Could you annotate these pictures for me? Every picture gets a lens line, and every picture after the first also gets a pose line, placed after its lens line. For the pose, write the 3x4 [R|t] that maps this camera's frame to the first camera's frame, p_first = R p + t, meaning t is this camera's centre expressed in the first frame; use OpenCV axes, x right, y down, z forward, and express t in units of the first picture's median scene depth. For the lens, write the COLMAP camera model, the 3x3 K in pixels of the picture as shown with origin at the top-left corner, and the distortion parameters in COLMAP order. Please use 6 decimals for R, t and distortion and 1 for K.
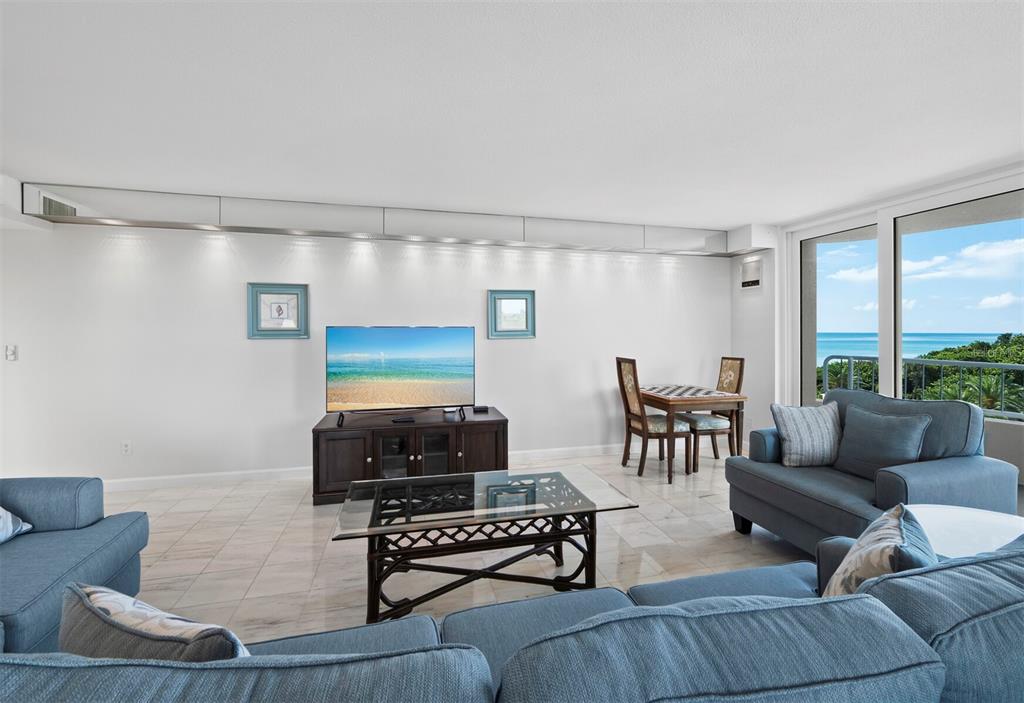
lens RADIAL K [[429.3, 0, 513.3], [0, 429.3, 332.3], [0, 0, 1]] dist [0.000356, 0.000305]
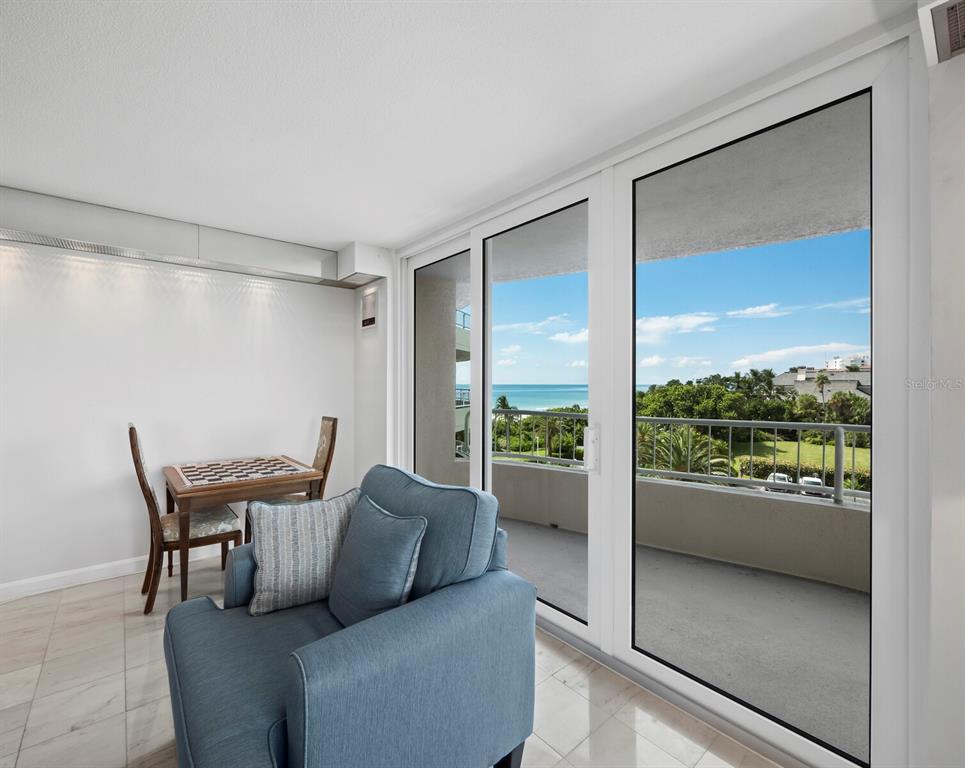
lens RADIAL K [[422.5, 0, 447.2], [0, 422.5, 392.2], [0, 0, 1]] dist [-0.001500, 0.000121]
pose [[0.924081, -0.009130, 0.382087, 0.397271], [0.002147, 0.999823, 0.018698, 0.002018], [-0.382190, -0.016458, 0.923937, 0.227299]]
